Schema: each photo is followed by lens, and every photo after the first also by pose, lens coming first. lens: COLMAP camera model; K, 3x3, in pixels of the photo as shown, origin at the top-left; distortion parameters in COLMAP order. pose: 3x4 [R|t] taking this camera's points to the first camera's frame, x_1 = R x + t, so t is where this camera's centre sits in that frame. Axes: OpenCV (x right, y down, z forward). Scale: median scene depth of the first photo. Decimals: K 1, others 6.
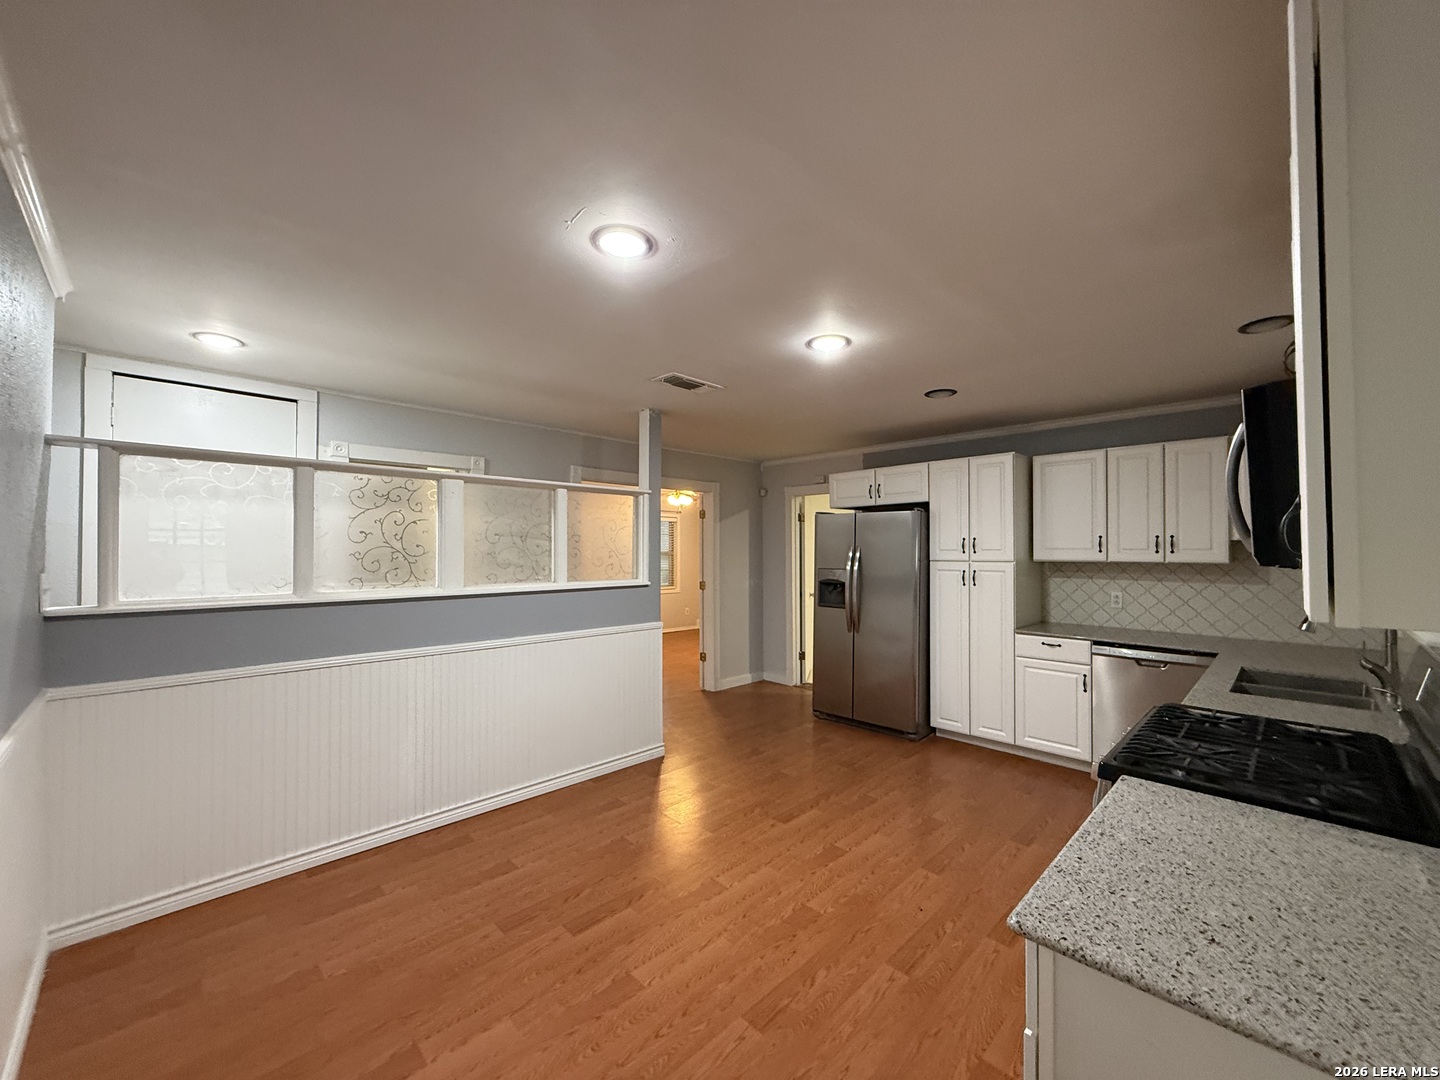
lens RADIAL K [[573.1, 0, 716.8], [0, 573.1, 538.7], [0, 0, 1]] dist [0.000224, -0.000289]
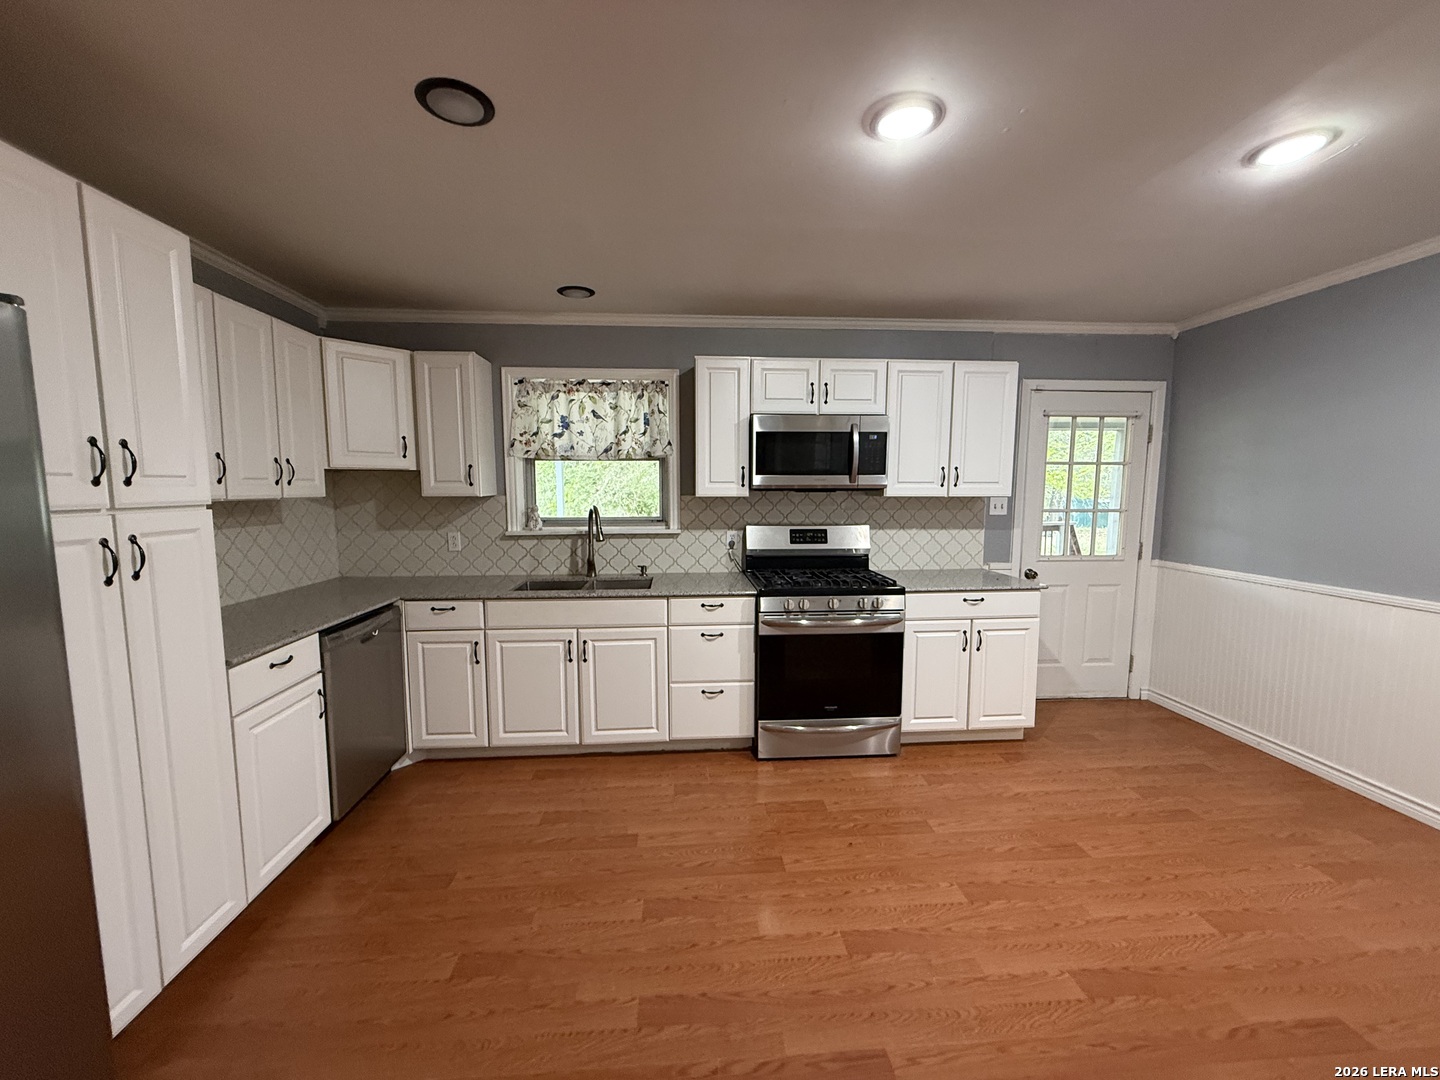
lens RADIAL K [[573.1, 0, 717.0], [0, 573.1, 544.3], [0, 0, 1]] dist [0.000224, -0.000289]
pose [[-0.762562, -0.066072, 0.643533, -0.042967], [-0.013741, 0.996201, 0.085997, 0.028044], [-0.646770, 0.056735, -0.760572, 1.114014]]
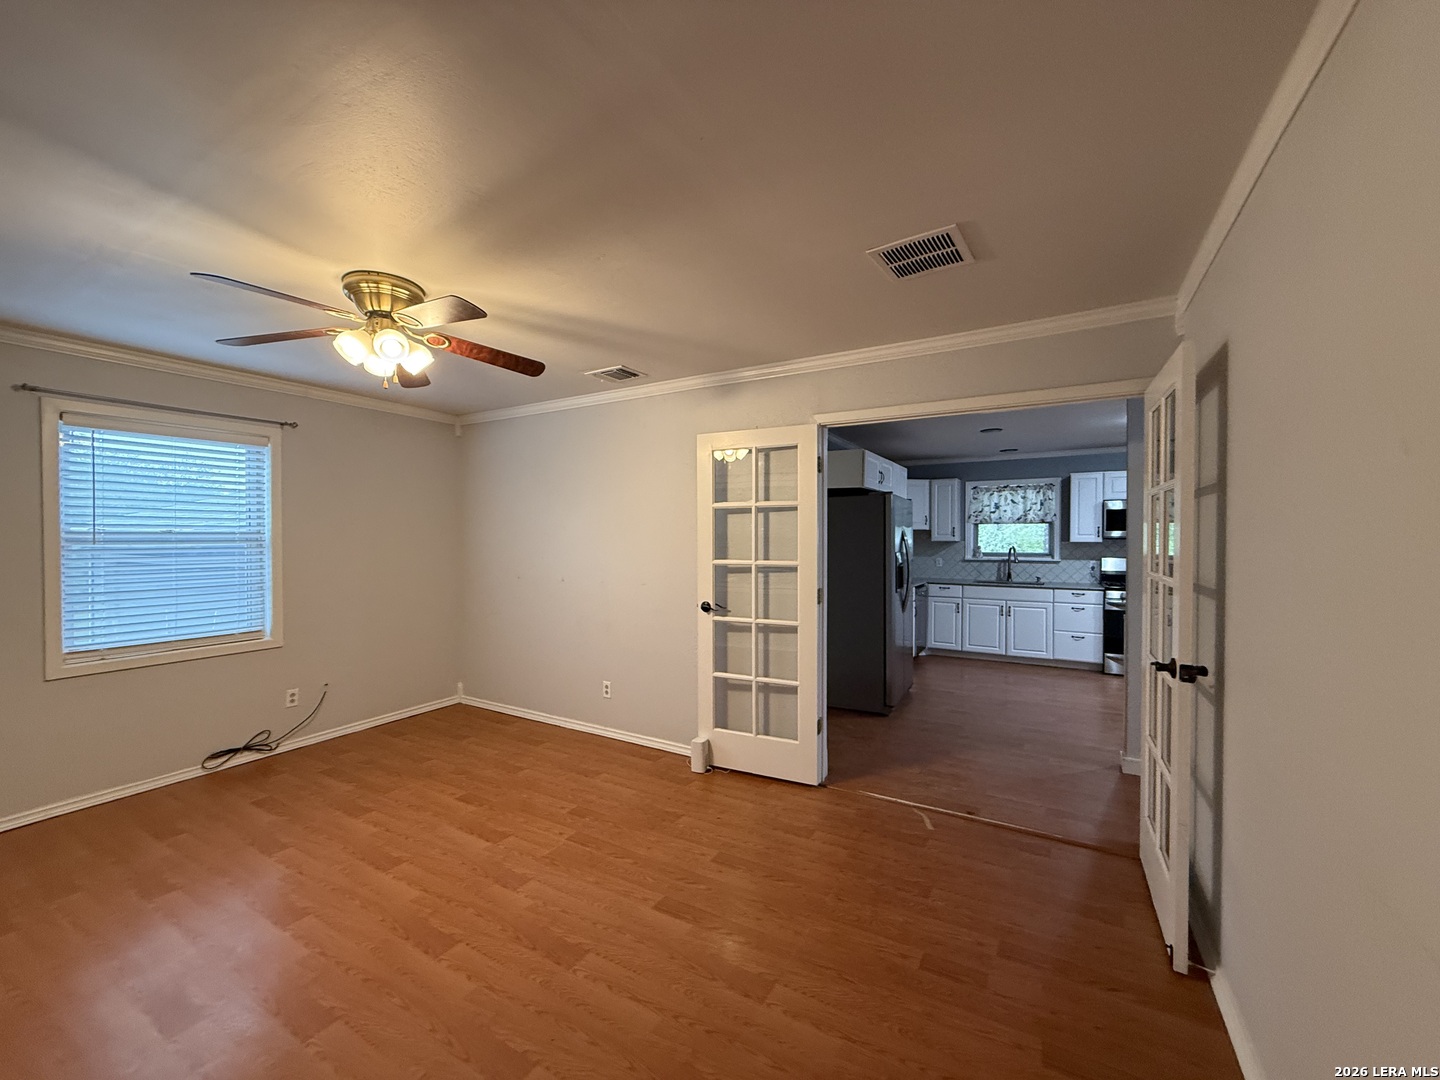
lens RADIAL K [[573.1, 0, 720.5], [0, 573.1, 544.5], [0, 0, 1]] dist [0.000224, -0.000289]
pose [[-0.267284, -0.013264, 0.963527, -0.804645], [-0.021395, 0.999740, 0.007827, 0.046972], [-0.963380, -0.018523, -0.267498, 1.912776]]
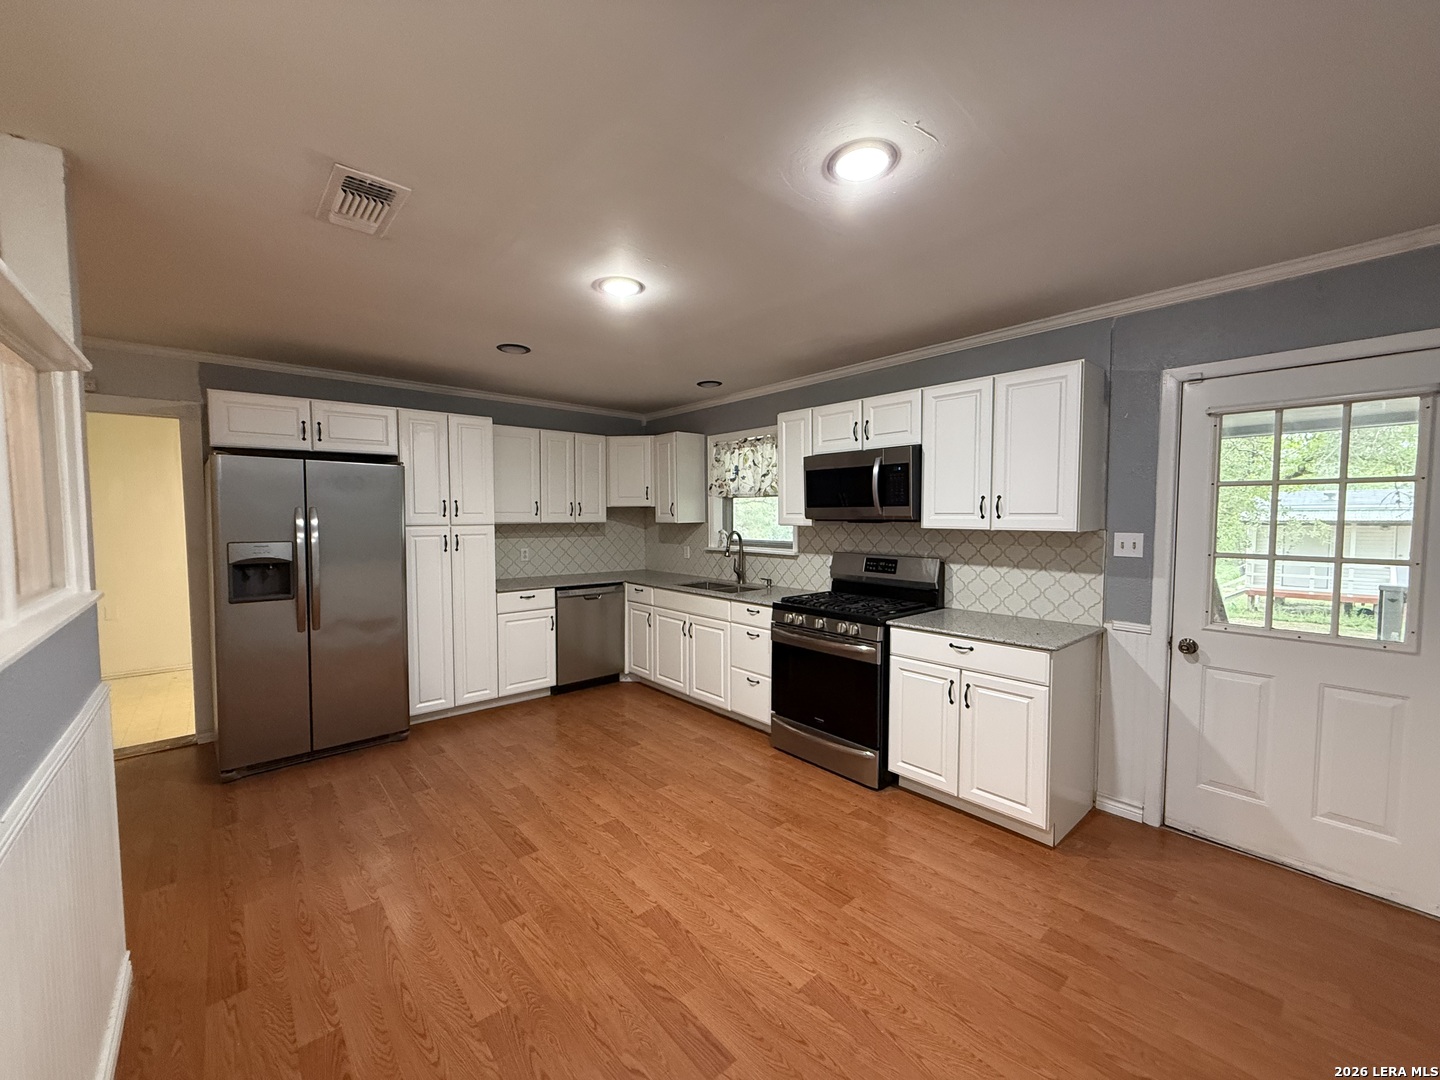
lens RADIAL K [[573.1, 0, 717.4], [0, 573.1, 545.8], [0, 0, 1]] dist [0.000224, -0.000289]
pose [[0.061641, -0.057968, 0.996414, -0.508716], [-0.018524, 0.998074, 0.059210, 0.009023], [-0.997926, -0.022107, 0.060448, 0.548780]]
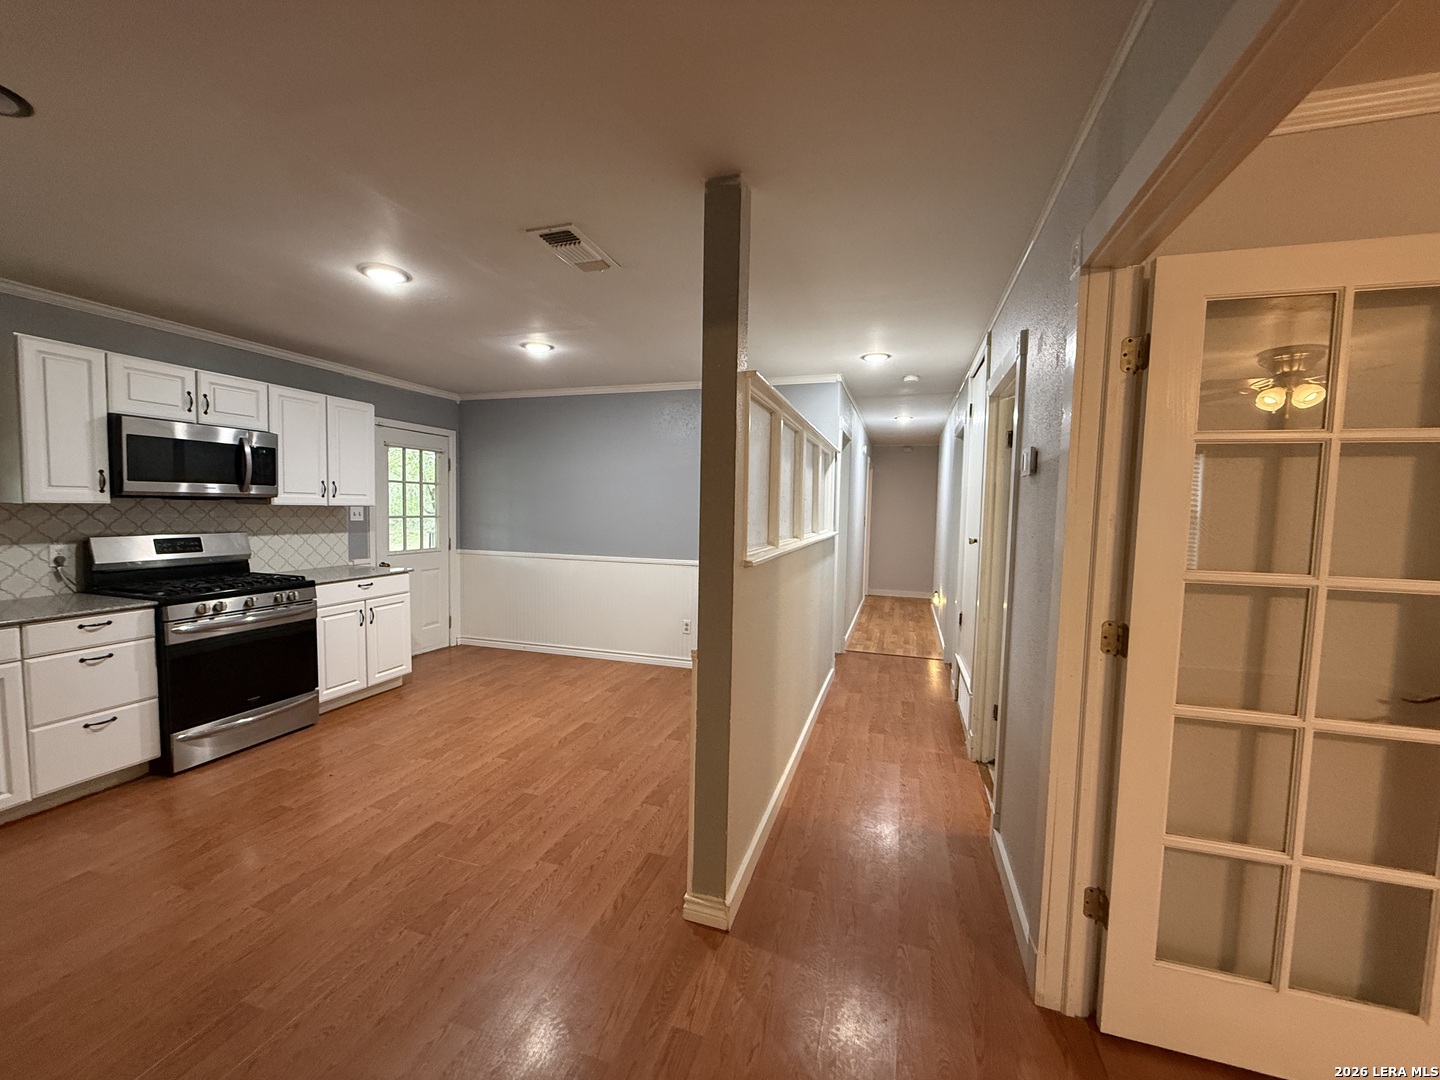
lens RADIAL K [[573.1, 0, 722.8], [0, 573.1, 546.5], [0, 0, 1]] dist [0.000224, -0.000289]
pose [[-0.881135, 0.012654, -0.472696, 0.109953], [-0.013686, 0.998541, 0.052243, 0.035769], [0.472667, 0.052502, -0.879675, 1.489373]]
